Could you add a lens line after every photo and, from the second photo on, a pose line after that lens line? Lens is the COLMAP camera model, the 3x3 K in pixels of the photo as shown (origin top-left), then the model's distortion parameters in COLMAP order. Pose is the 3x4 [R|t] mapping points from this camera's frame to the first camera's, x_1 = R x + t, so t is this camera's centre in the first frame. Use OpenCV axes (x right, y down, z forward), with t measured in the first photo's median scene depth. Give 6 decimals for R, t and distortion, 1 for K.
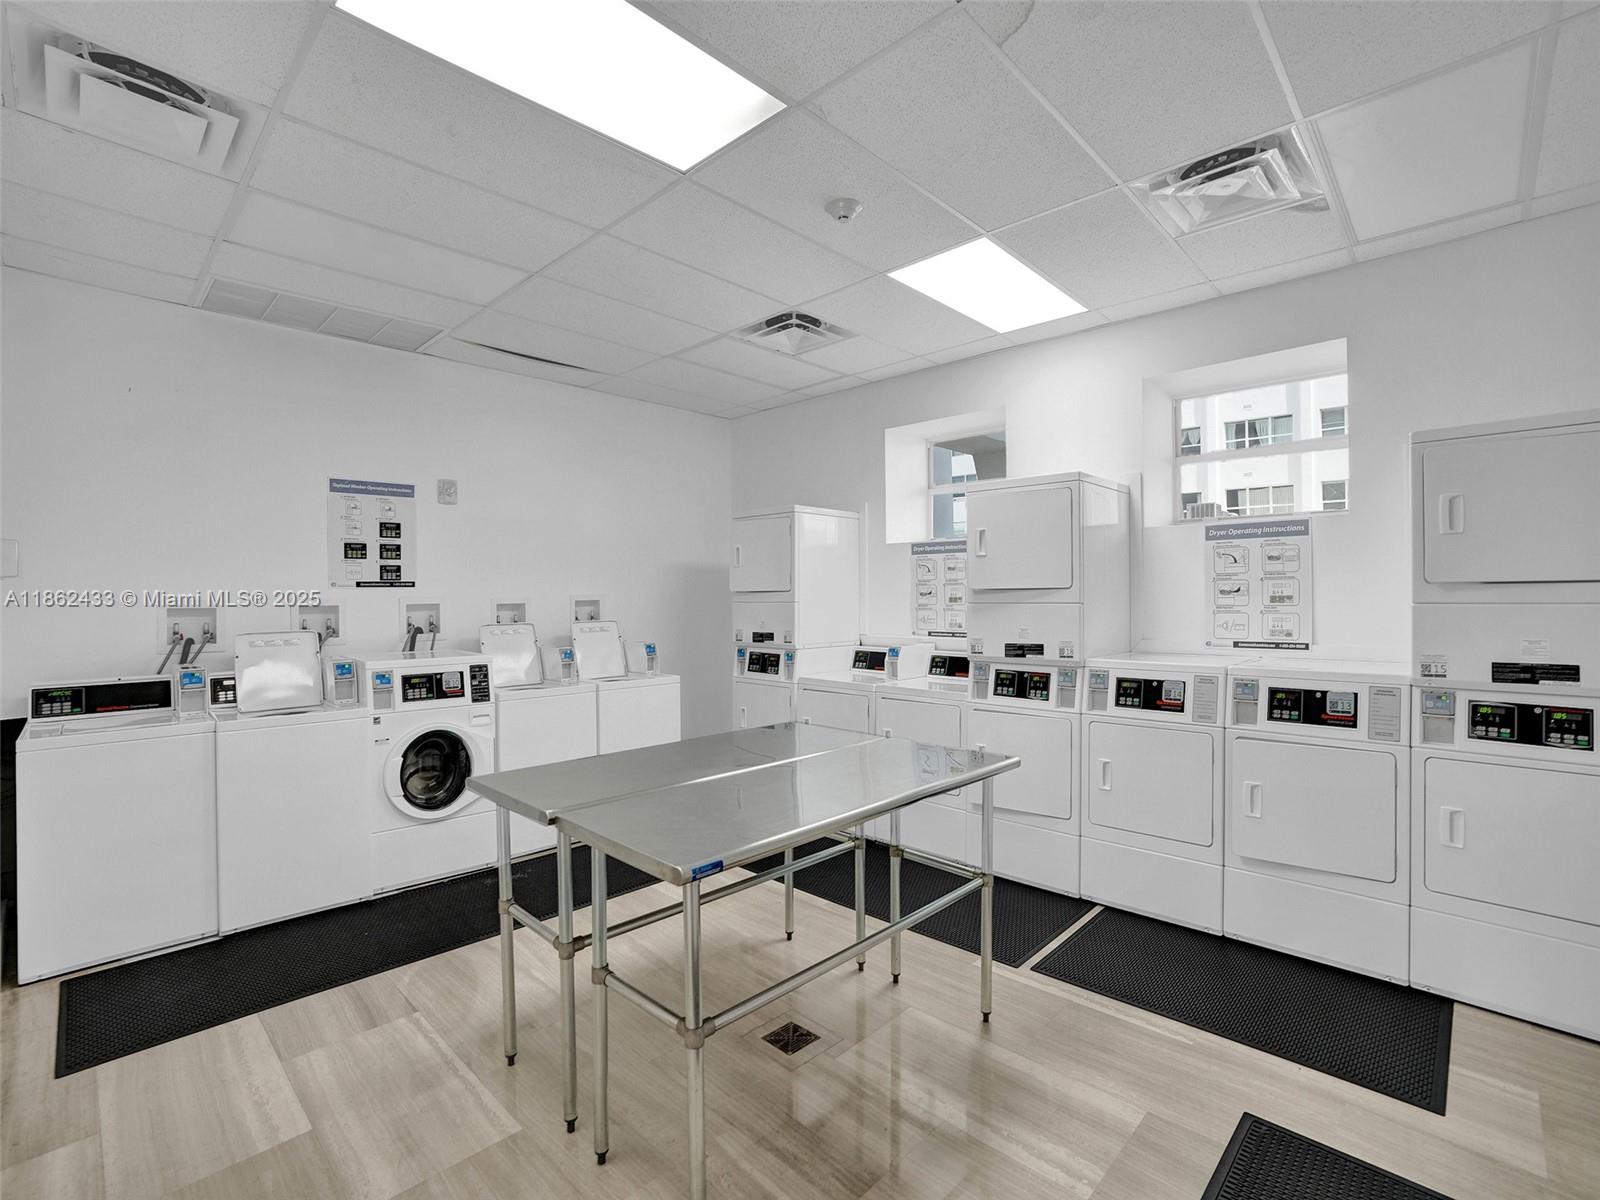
lens RADIAL K [[761.3, 0, 790.0], [0, 761.3, 587.9], [0, 0, 1]] dist [-0.038809, 0.020554]
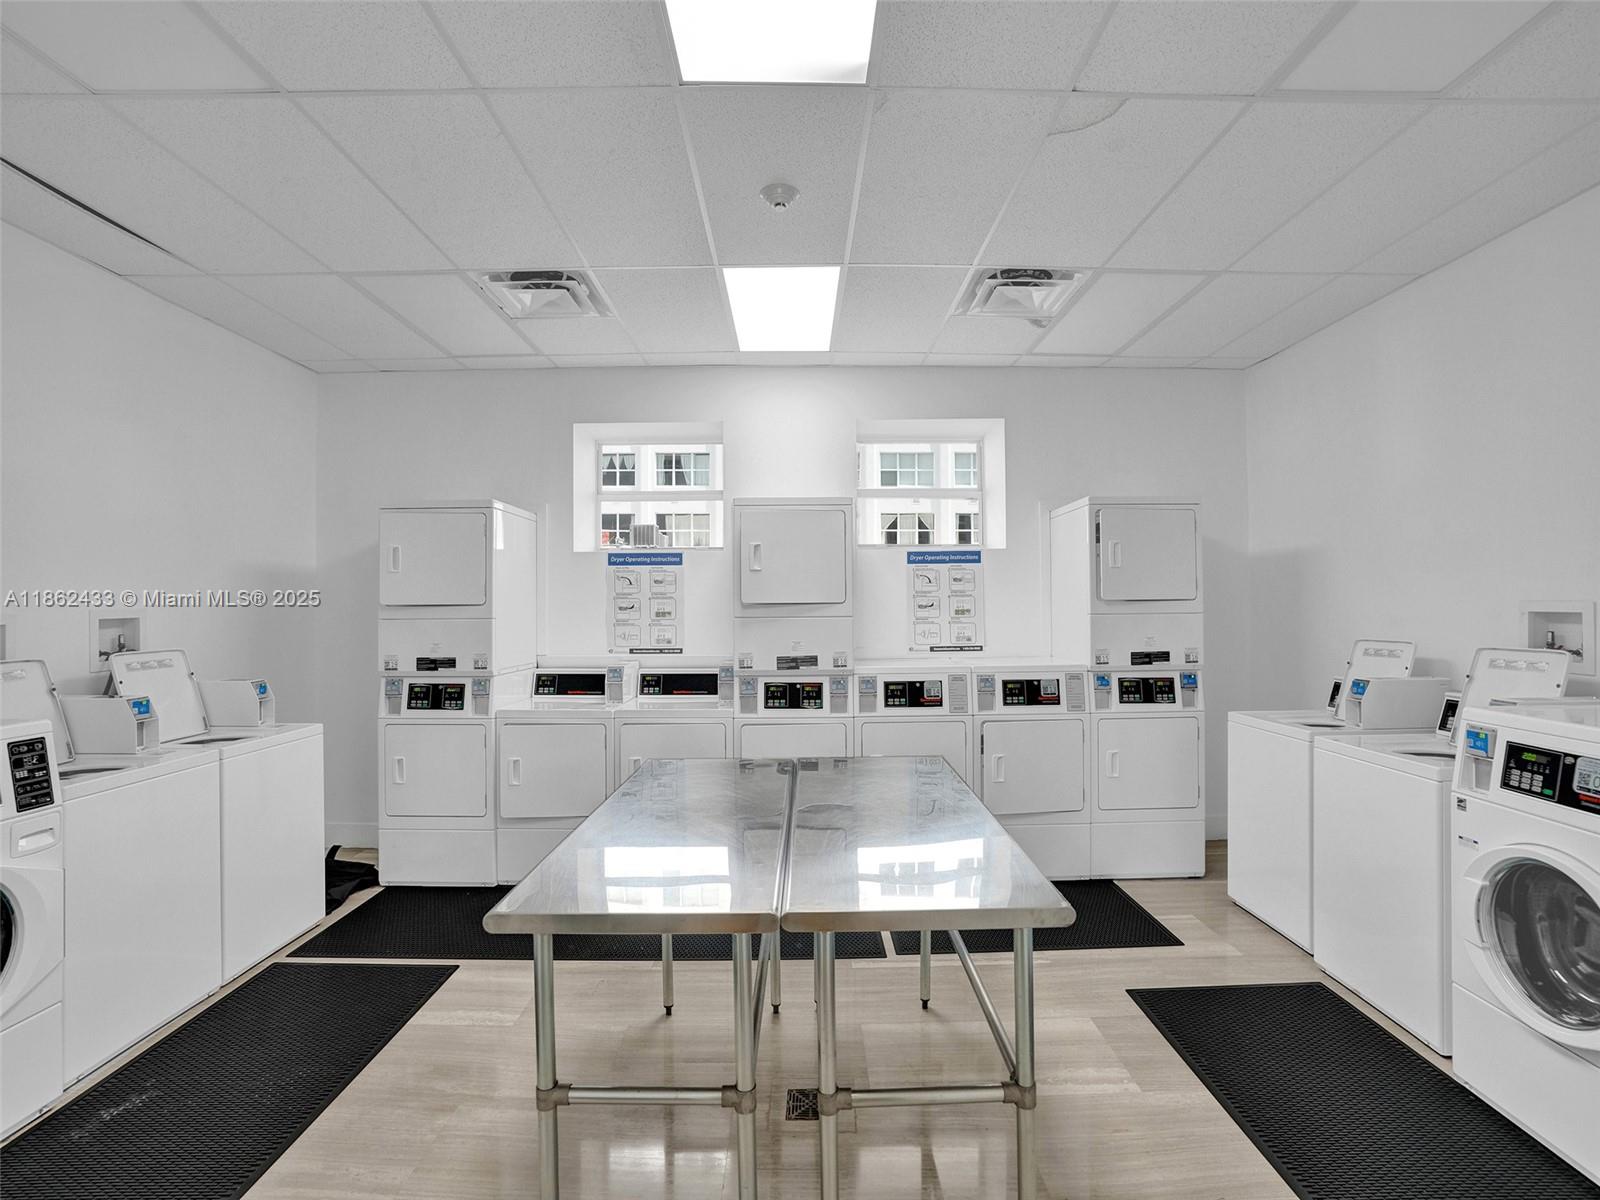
lens RADIAL K [[761.3, 0, 810.1], [0, 761.3, 606.1], [0, 0, 1]] dist [-0.038809, 0.020554]
pose [[0.715541, -0.000915, 0.698571, -0.418477], [-0.005088, 0.999966, 0.006521, -0.002464], [-0.698553, -0.008220, 0.715511, 0.236141]]
